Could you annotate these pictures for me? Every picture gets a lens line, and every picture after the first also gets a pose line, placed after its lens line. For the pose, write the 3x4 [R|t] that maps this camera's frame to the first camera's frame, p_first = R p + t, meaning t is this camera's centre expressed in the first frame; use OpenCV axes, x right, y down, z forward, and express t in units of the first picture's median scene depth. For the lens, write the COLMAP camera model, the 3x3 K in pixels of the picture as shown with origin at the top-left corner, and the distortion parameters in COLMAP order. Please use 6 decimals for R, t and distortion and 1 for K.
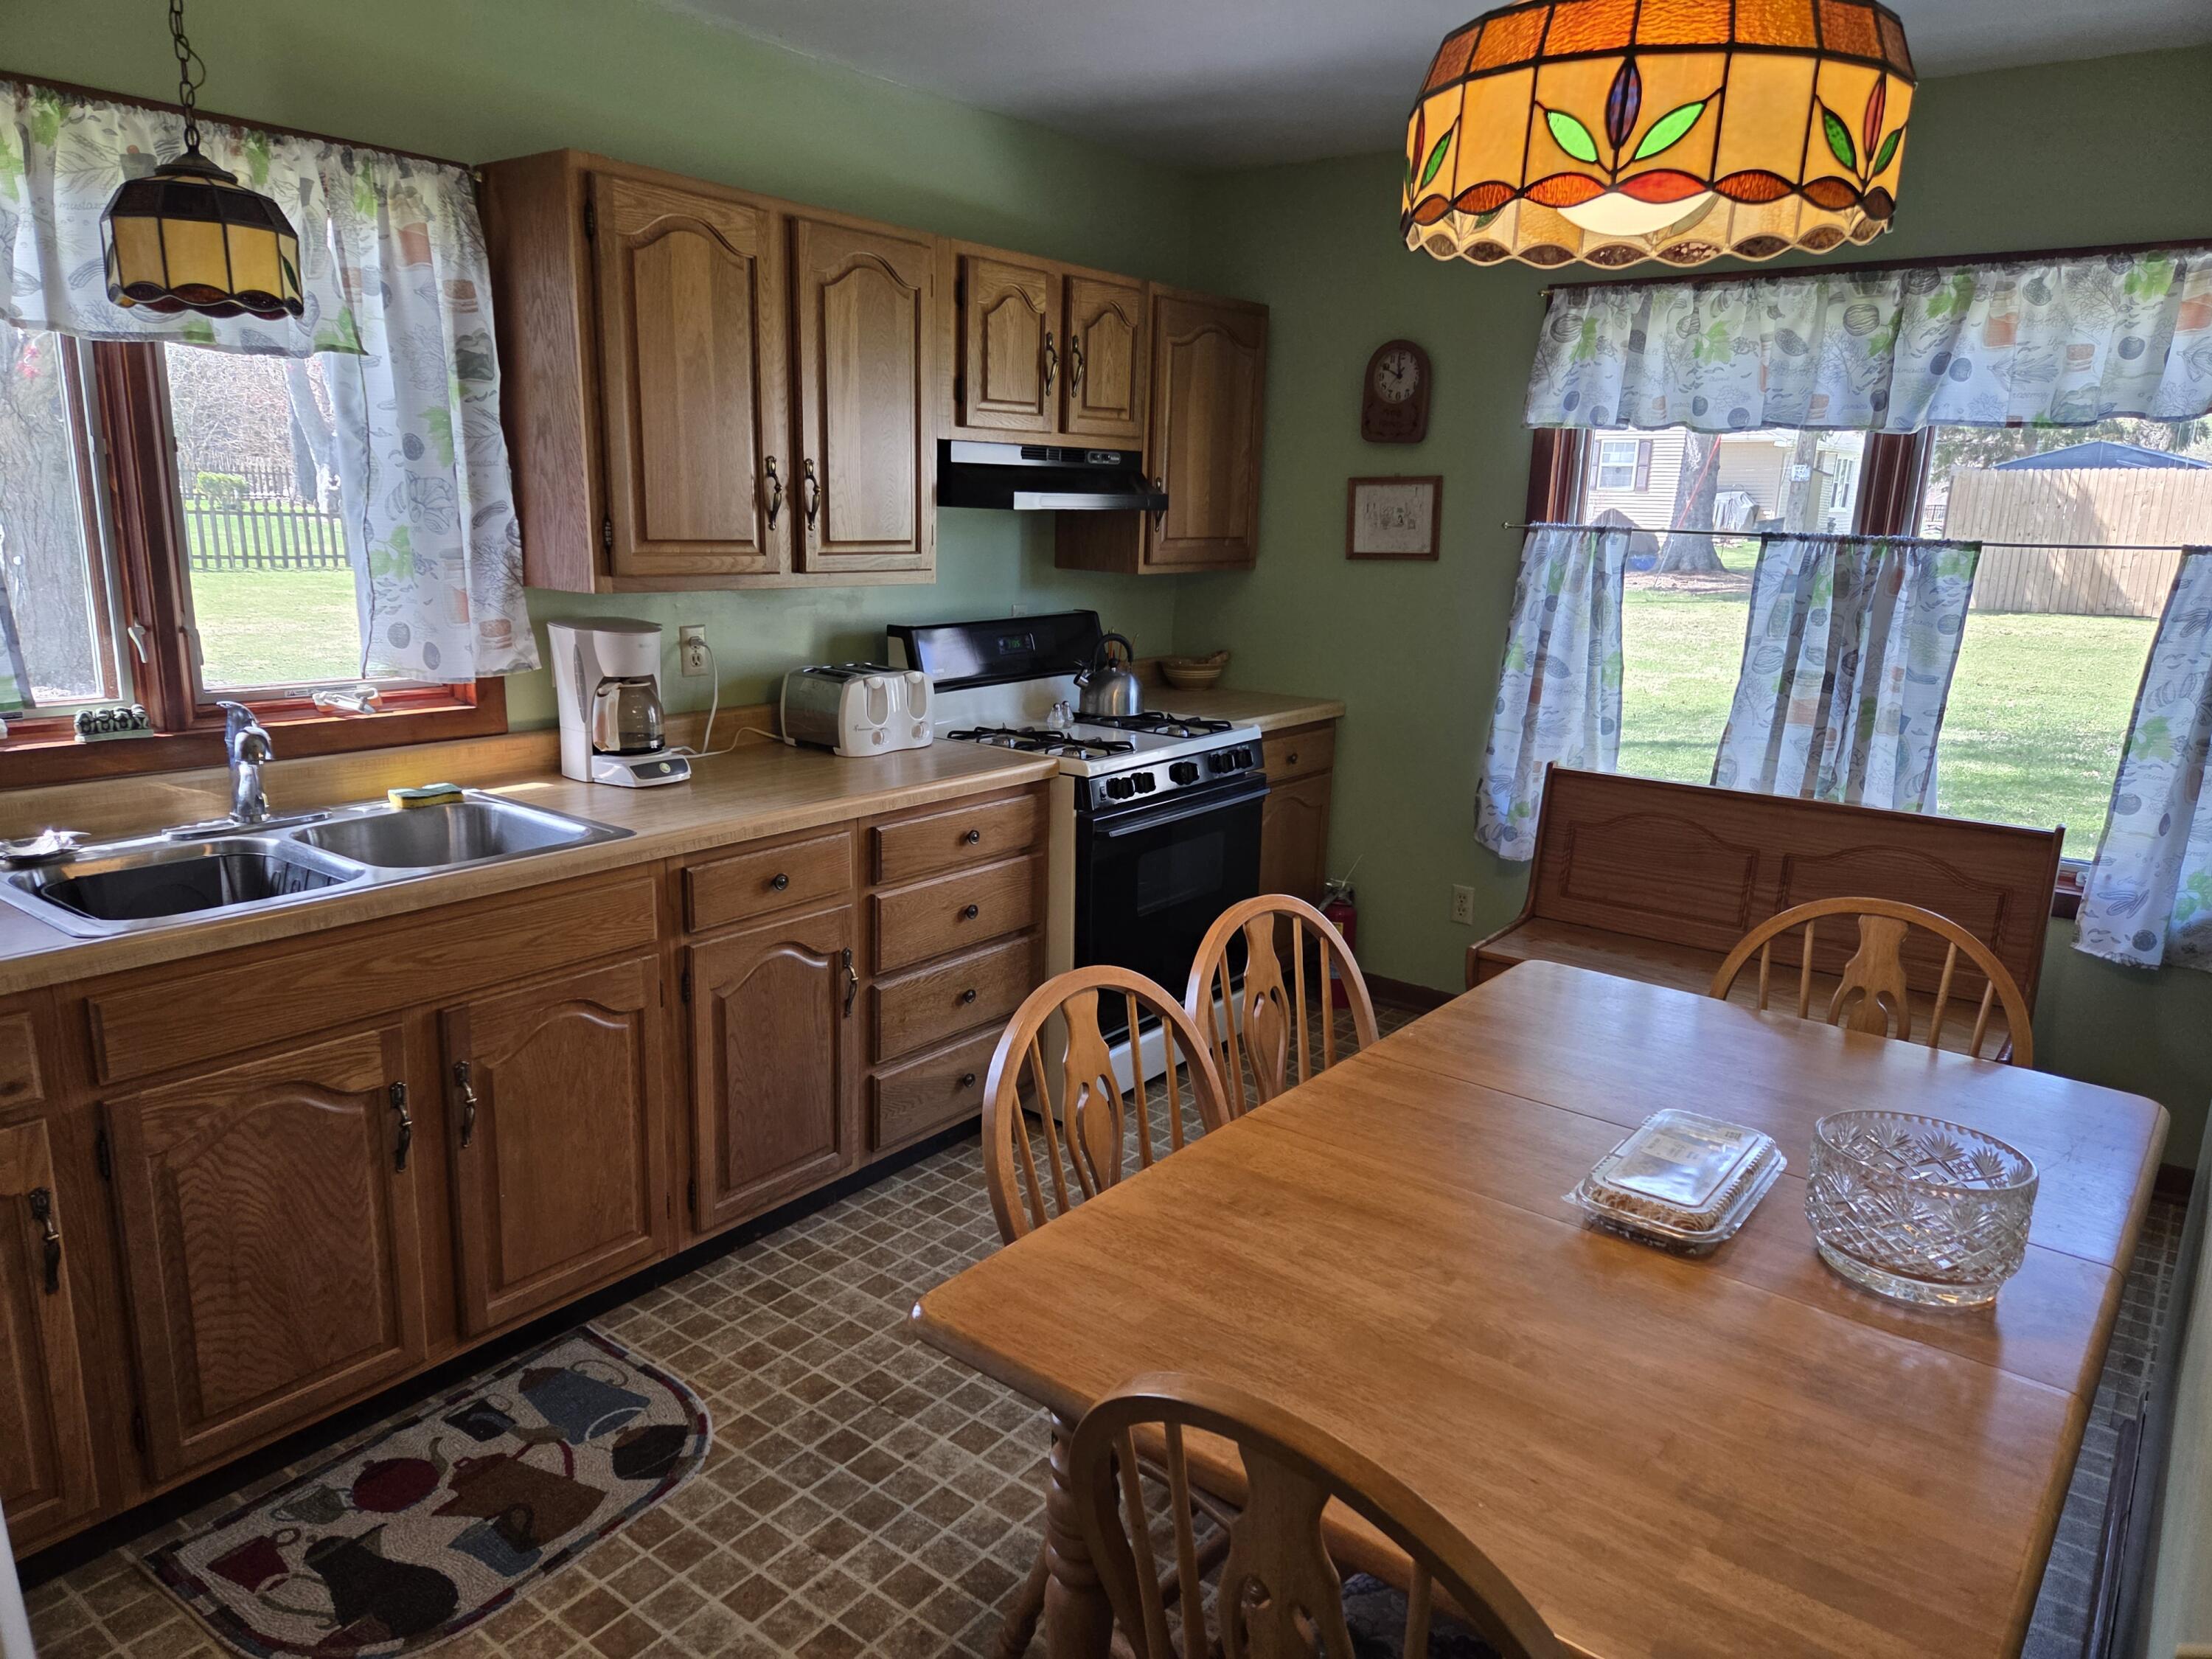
lens RADIAL K [[1468.3, 0, 1119.3], [0, 1468.3, 839.7], [0, 0, 1]] dist [0.079878, -0.051123]
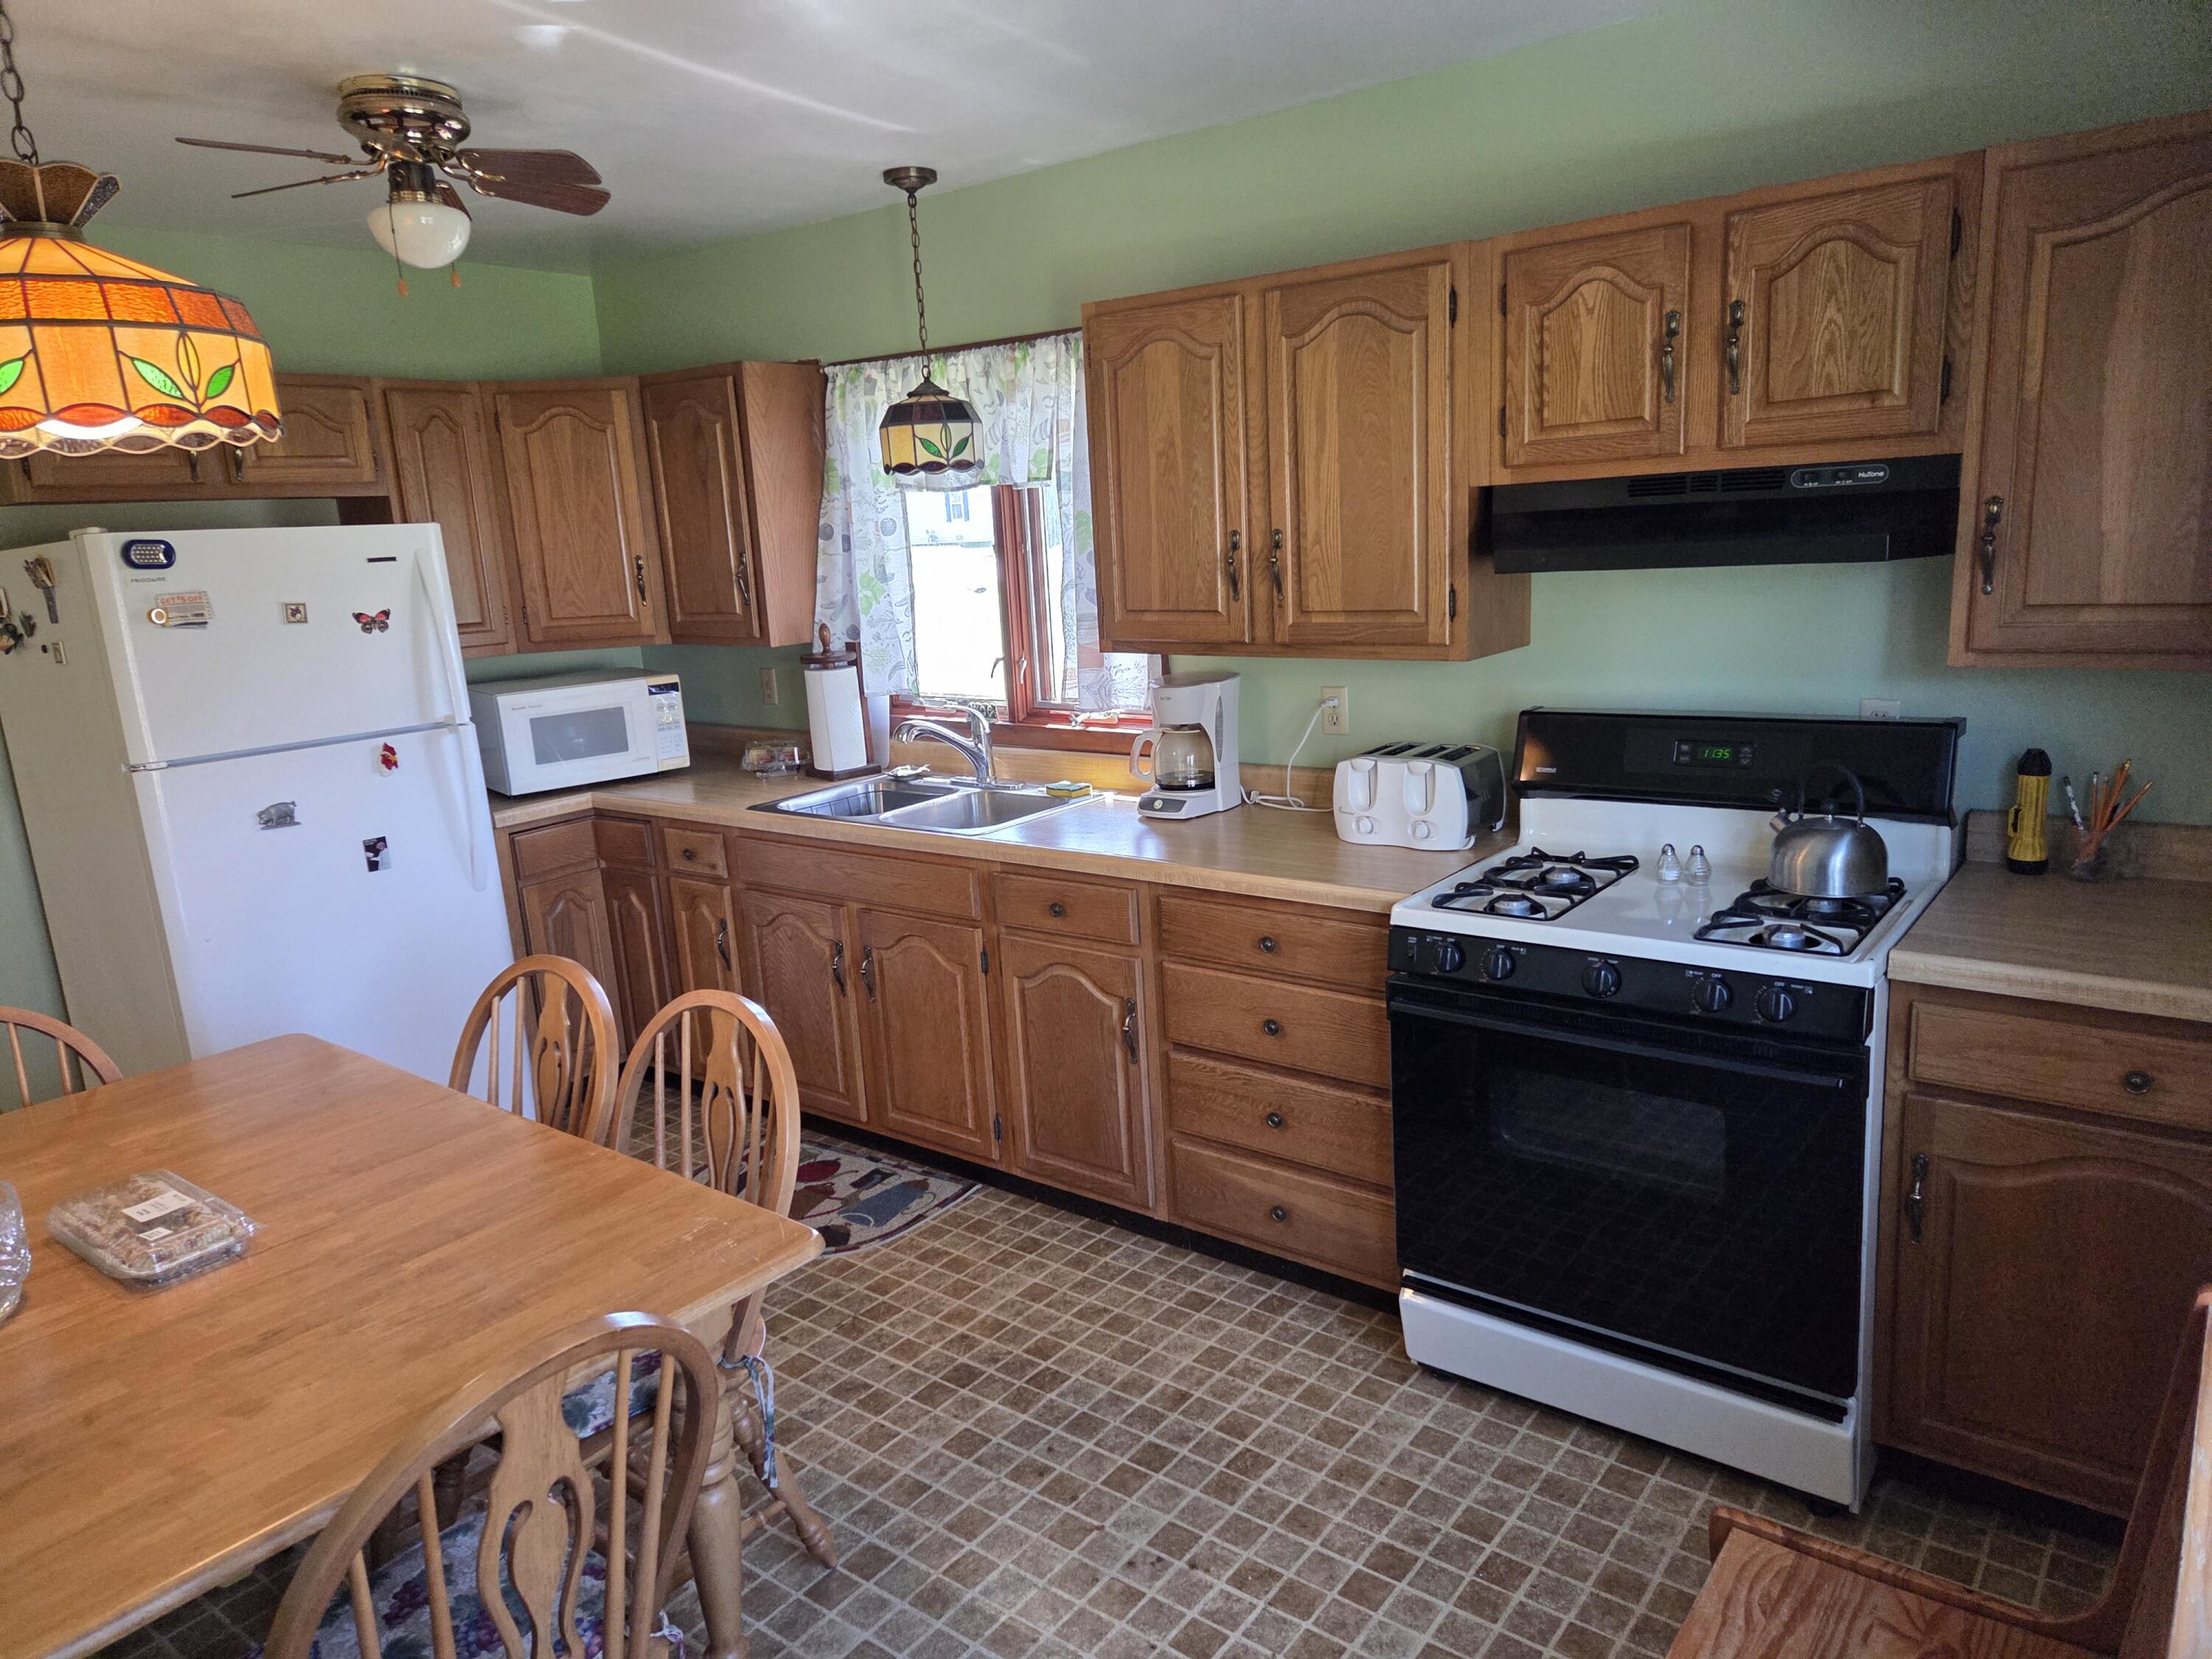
lens RADIAL K [[1468.3, 0, 1119.3], [0, 1468.3, 839.7], [0, 0, 1]] dist [0.079878, -0.051123]
pose [[-0.005441, 0.187263, -0.982295, 0.858679], [-0.180998, 0.965900, 0.185140, -0.238178], [0.983468, 0.178801, 0.028638, 0.979679]]
